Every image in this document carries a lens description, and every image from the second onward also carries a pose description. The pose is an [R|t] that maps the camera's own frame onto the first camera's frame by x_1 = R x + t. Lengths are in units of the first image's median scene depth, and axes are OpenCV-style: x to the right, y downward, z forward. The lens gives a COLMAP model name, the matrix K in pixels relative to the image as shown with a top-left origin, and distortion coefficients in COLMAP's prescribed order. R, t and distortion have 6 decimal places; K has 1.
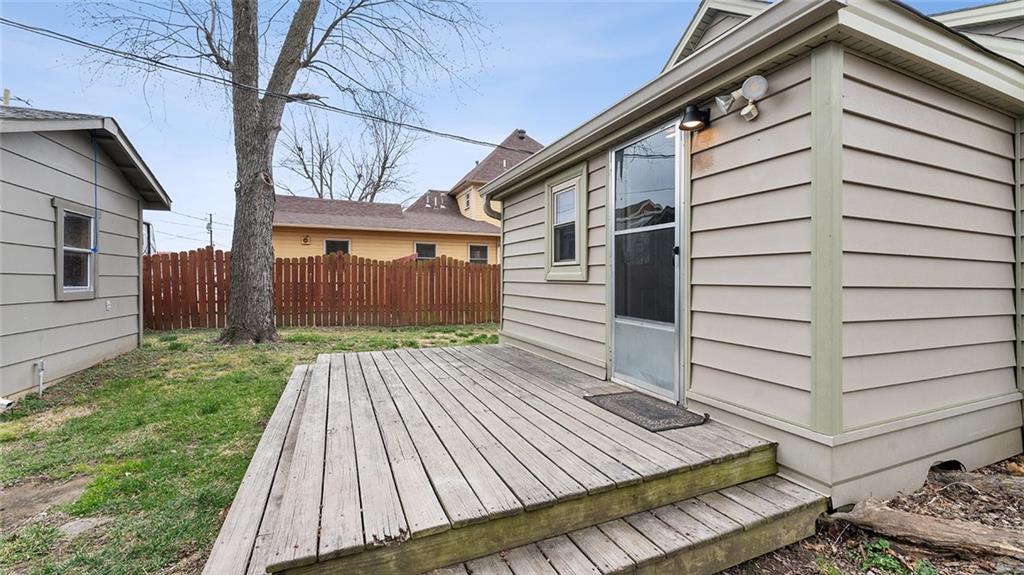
lens RADIAL K [[415.0, 0, 515.1], [0, 415.0, 283.3], [0, 0, 1]] dist [-0.000104, 0.000534]
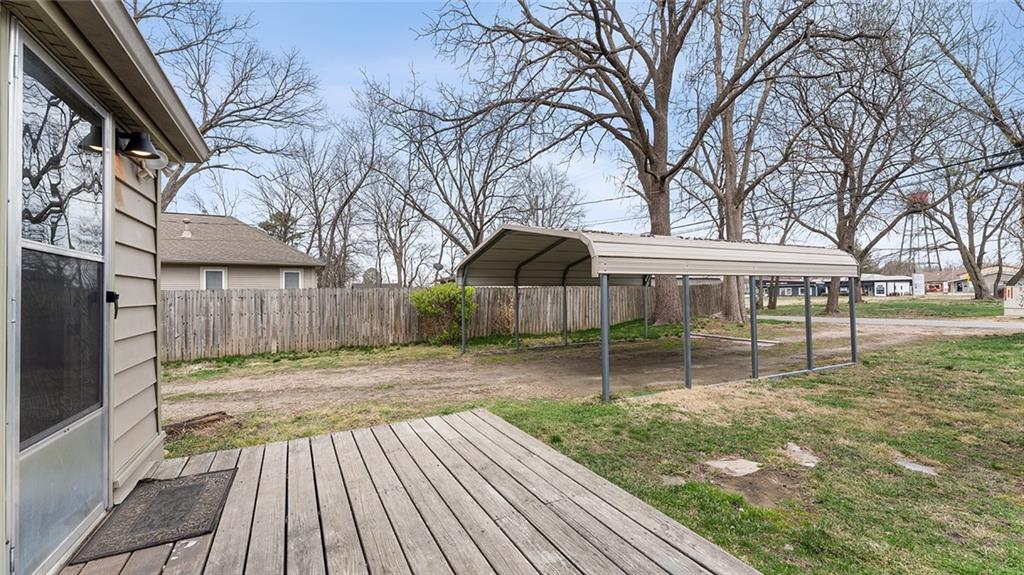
lens RADIAL K [[415.0, 0, 510.0], [0, 415.0, 286.8], [0, 0, 1]] dist [-0.000104, 0.000534]
pose [[-0.996974, 0.006340, -0.077474, -0.297732], [0.007029, 0.999938, -0.008616, -0.100391], [0.077415, -0.009135, -0.996957, 2.134459]]
